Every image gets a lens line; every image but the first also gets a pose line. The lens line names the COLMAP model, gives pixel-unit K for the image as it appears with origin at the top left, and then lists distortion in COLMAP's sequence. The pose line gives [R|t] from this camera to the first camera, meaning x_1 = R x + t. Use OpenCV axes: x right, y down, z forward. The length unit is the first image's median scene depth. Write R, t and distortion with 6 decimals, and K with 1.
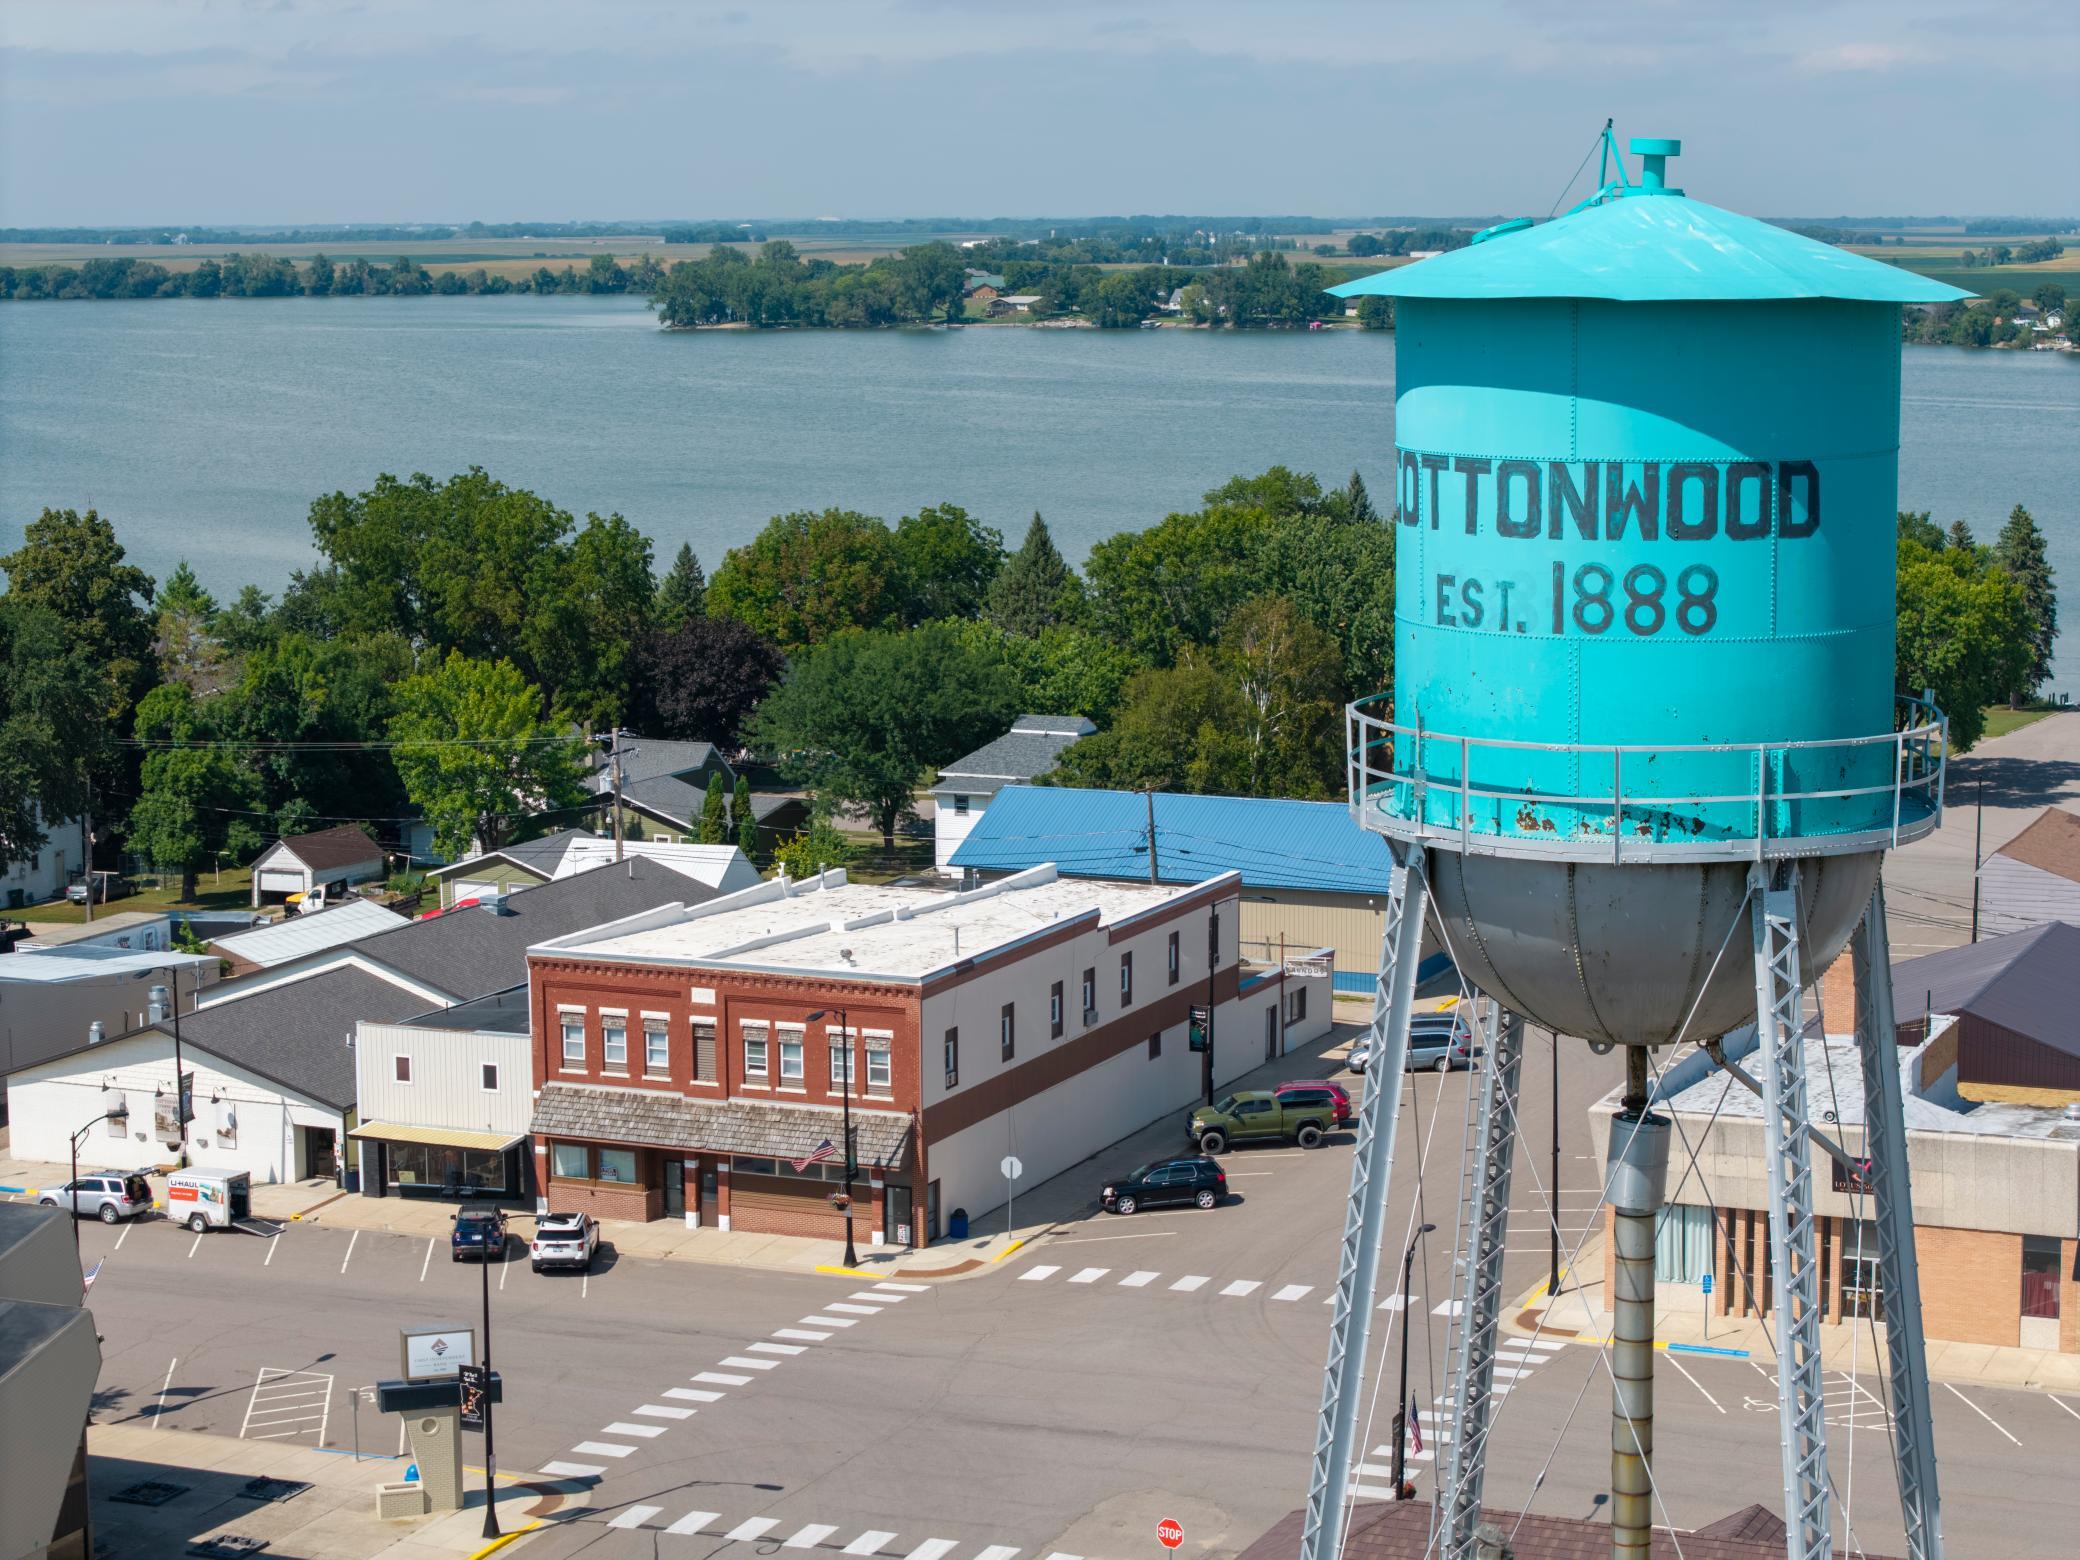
lens RADIAL K [[4234.0, 0, 1040.9], [0, 4234.0, 780.1], [0, 0, 1]] dist [0.045470, 0.000000]
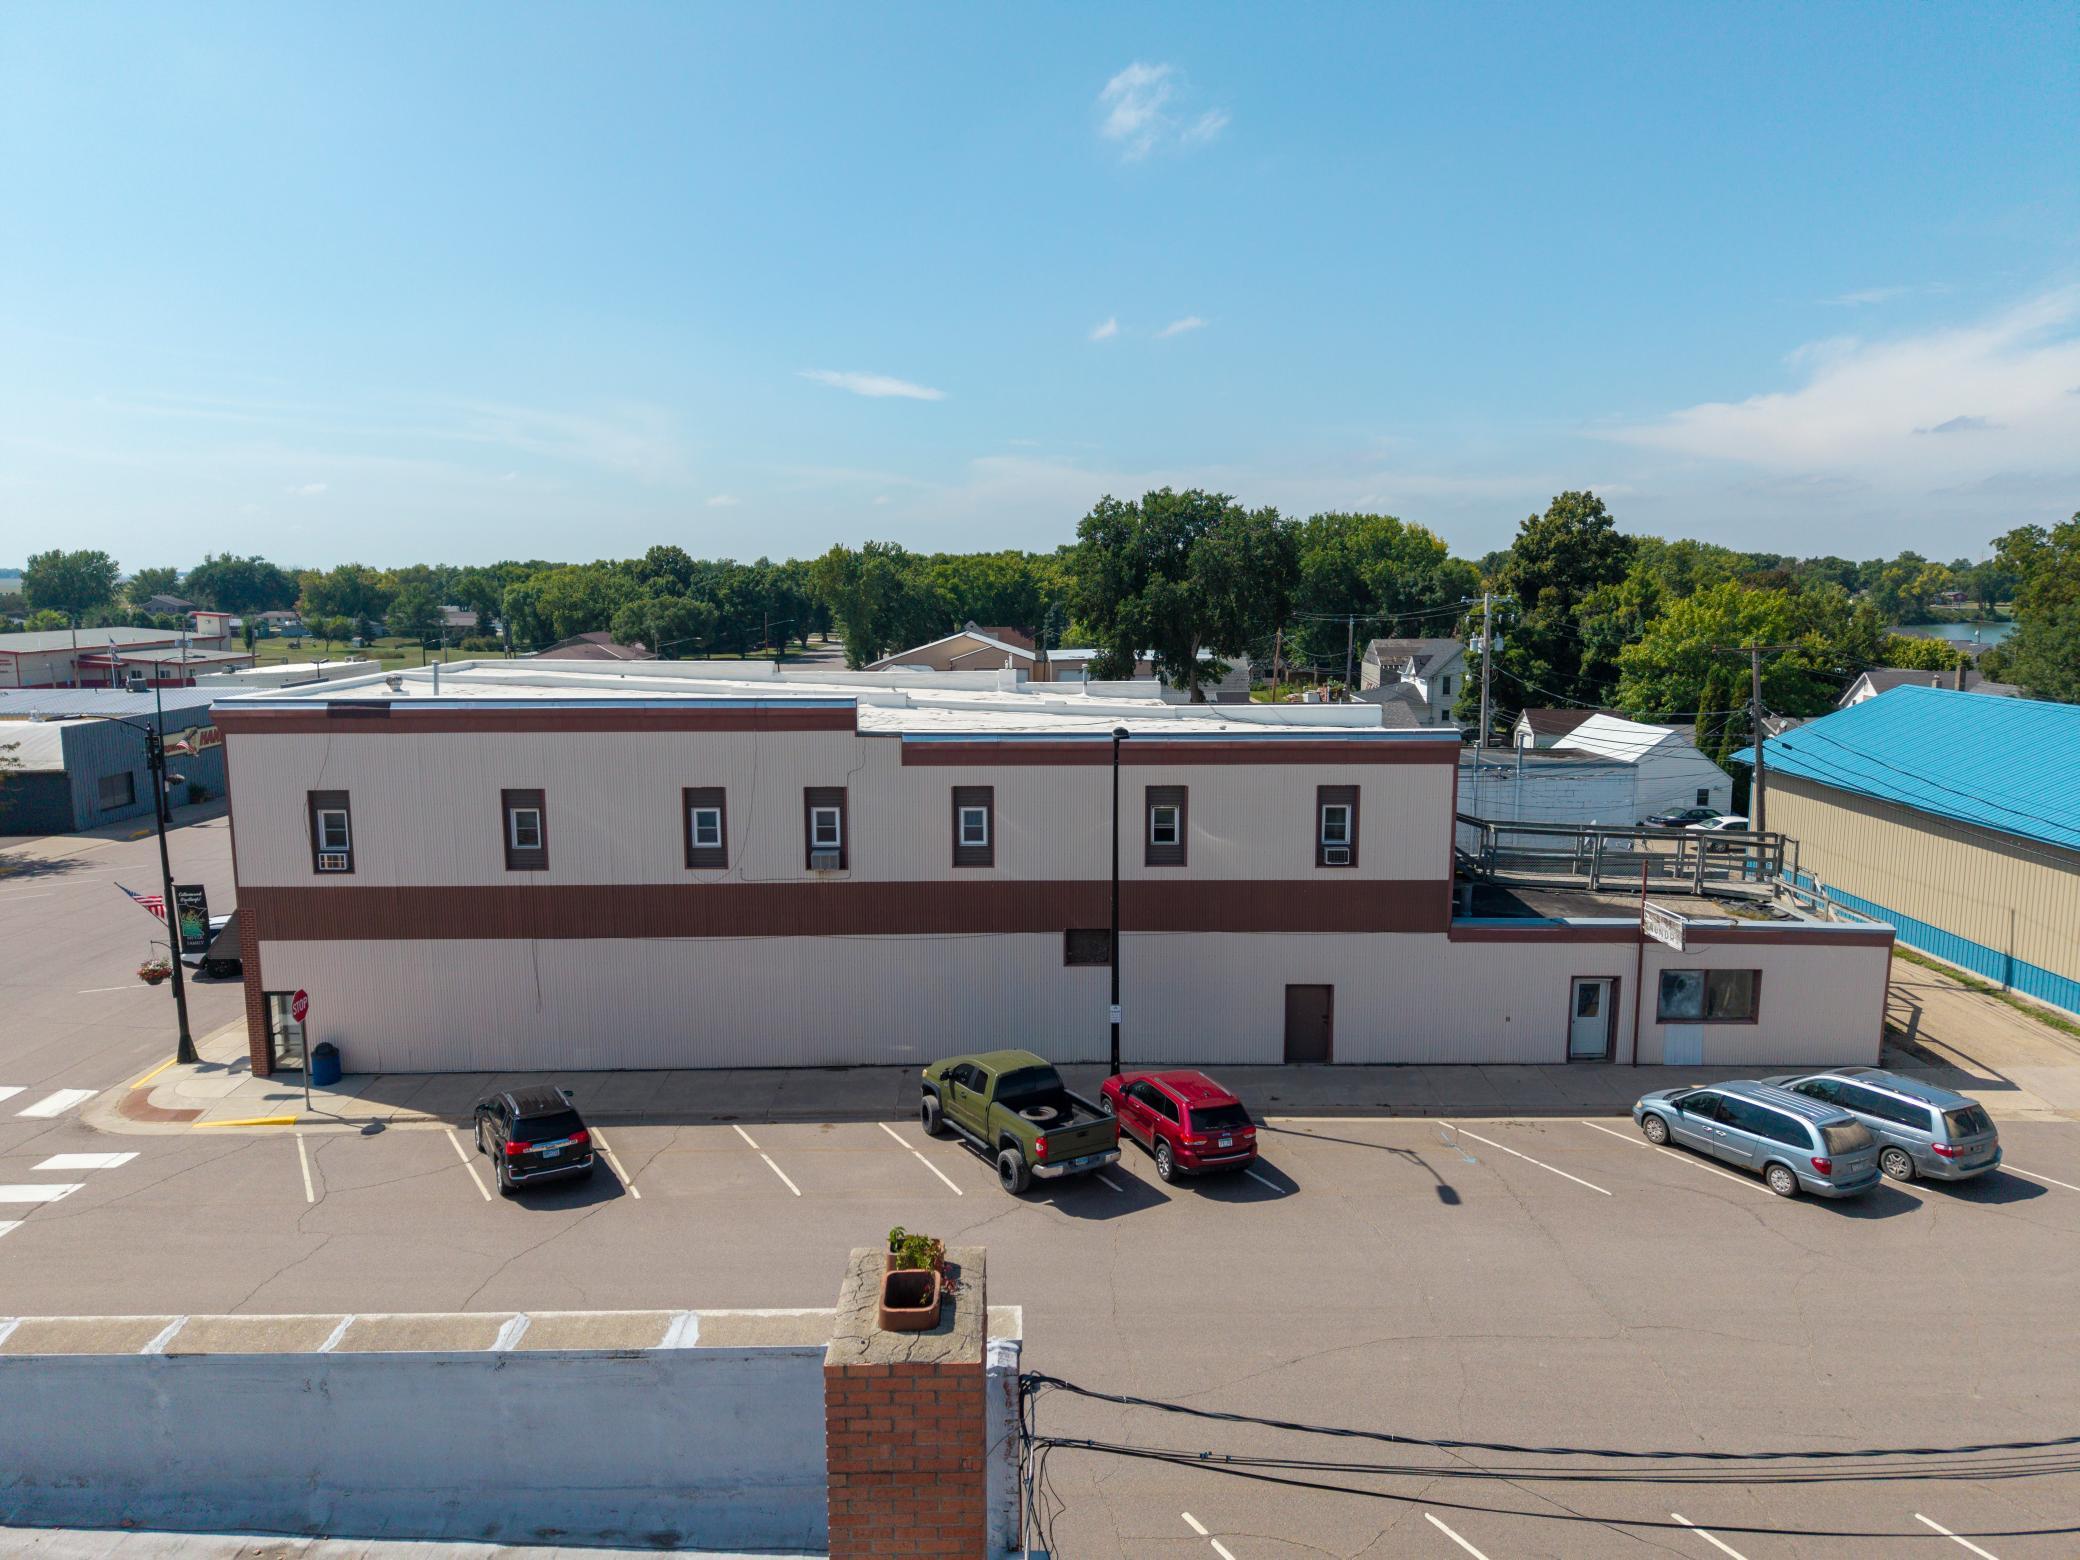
lens RADIAL K [[1365.3, 0, 1048.4], [0, 1365.3, 773.9], [0, 0, 1]] dist [0.027696, -0.007801]
pose [[0.406681, 0.137581, -0.903151, 0.228908], [-0.123494, 0.987800, 0.094868, 0.018680], [0.905185, 0.072953, 0.418710, 0.984329]]
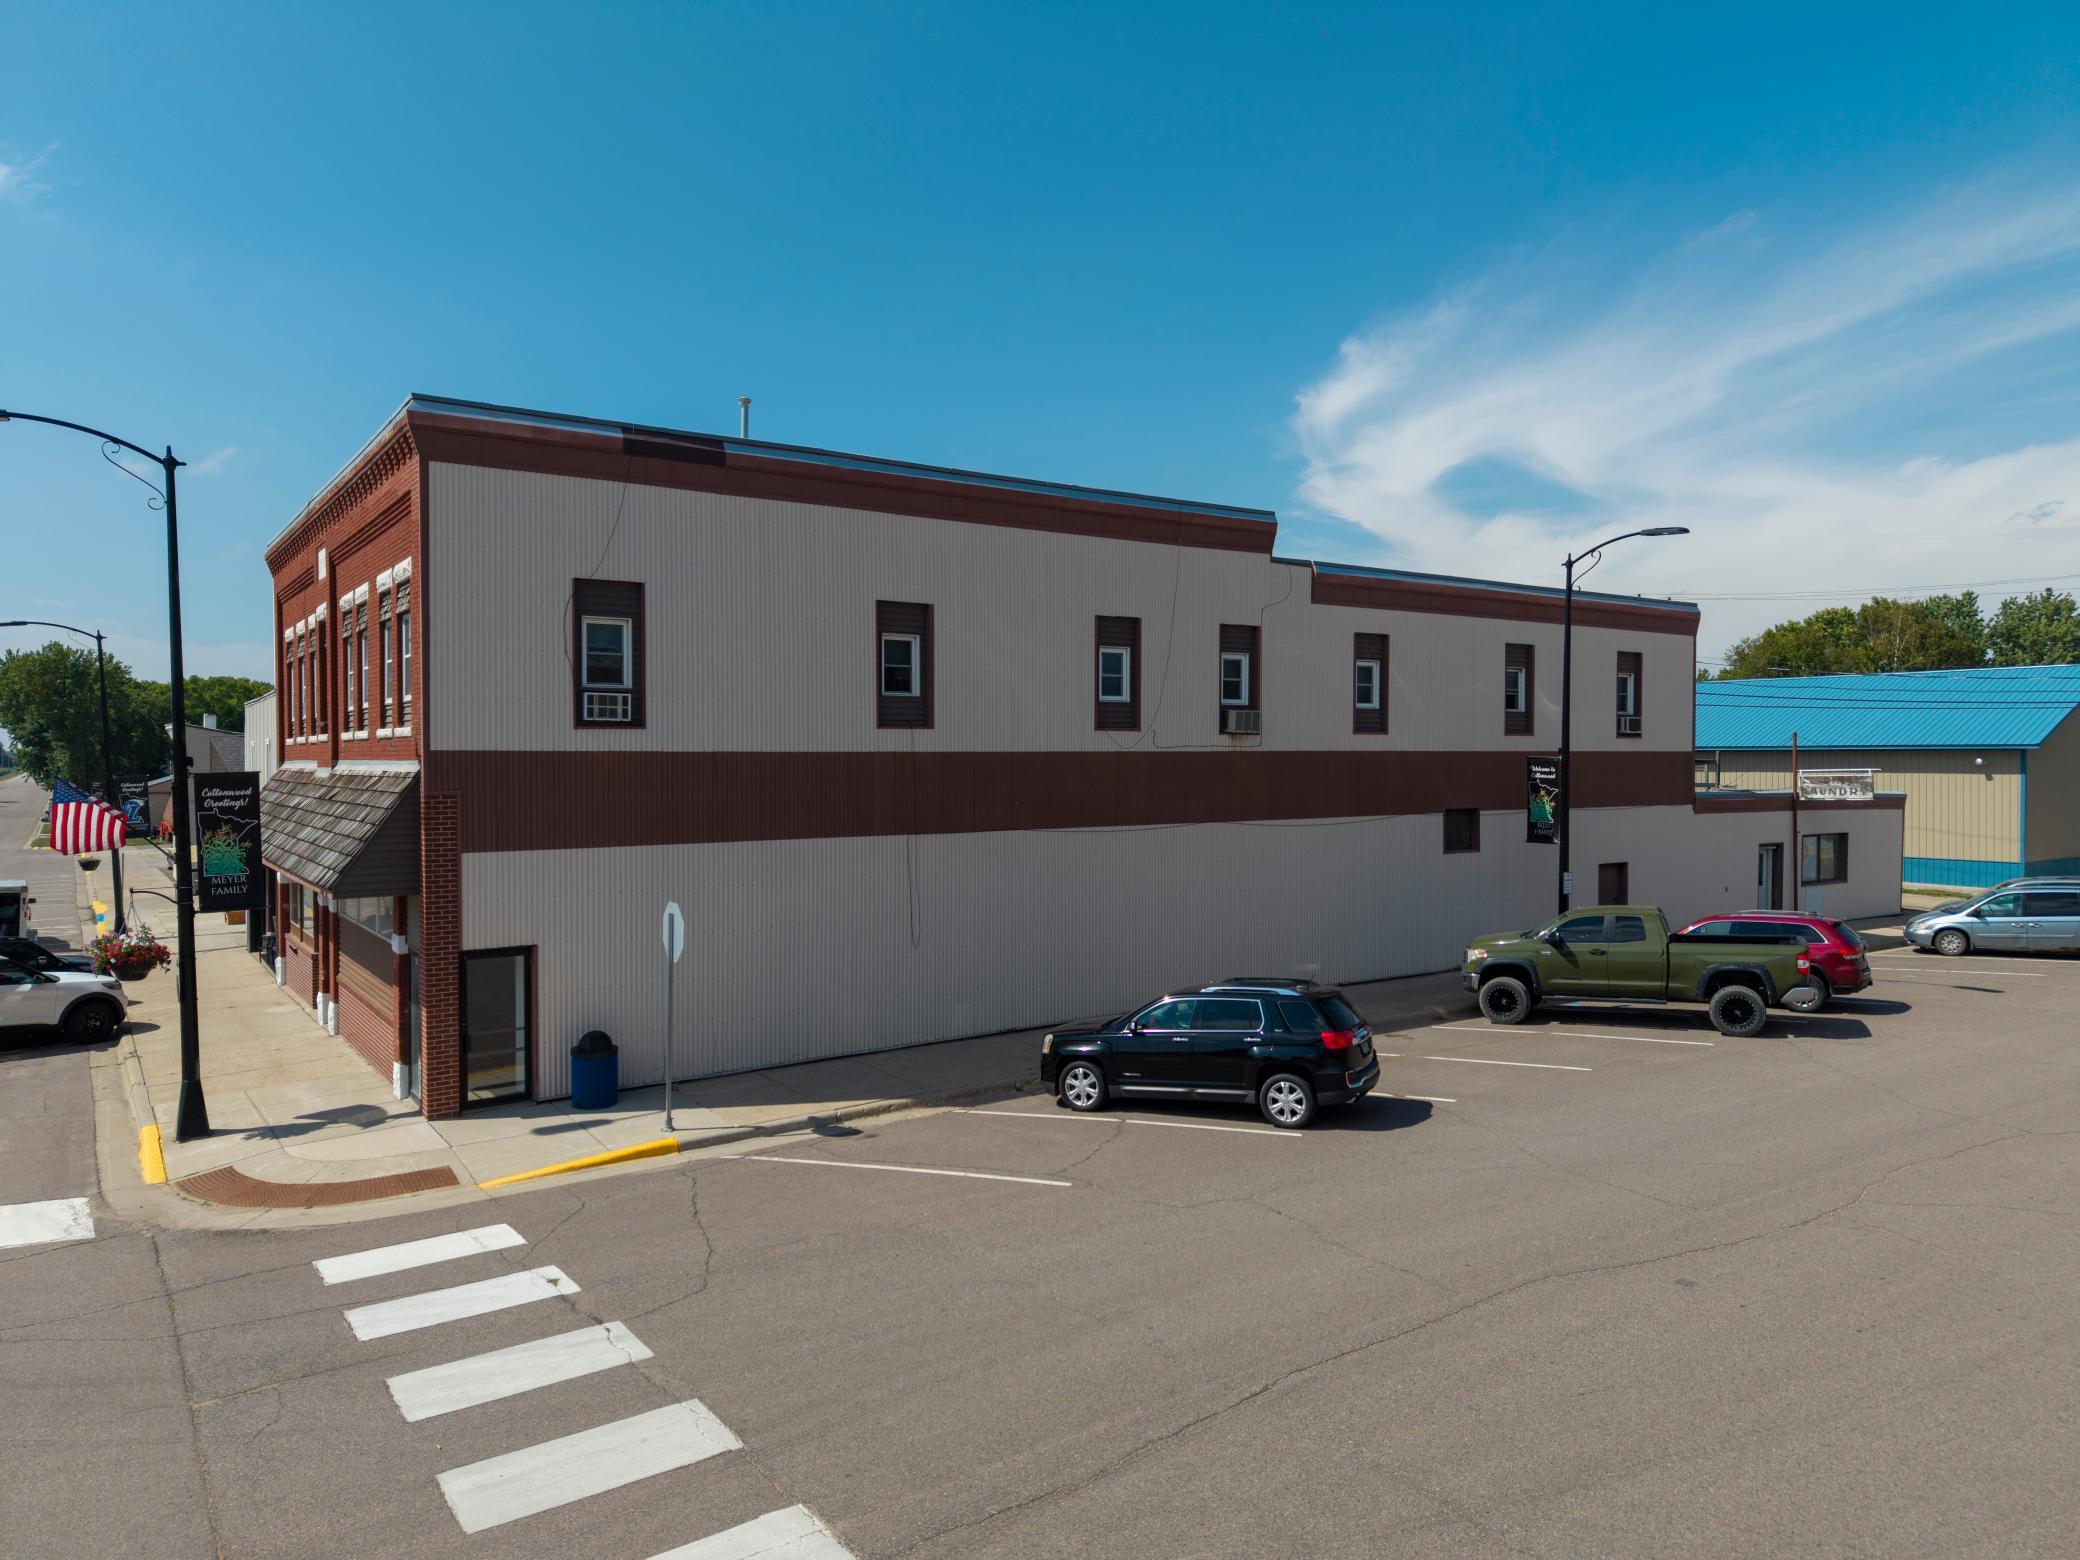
lens RADIAL K [[1365.3, 0, 1035.9], [0, 1365.3, 785.8], [0, 0, 1]] dist [0.027696, -0.007801]
pose [[0.848276, 0.017181, -0.529275, 0.082004], [-0.076253, 0.993021, -0.089977, 0.084510], [0.524035, 0.116684, 0.843666, 0.887157]]
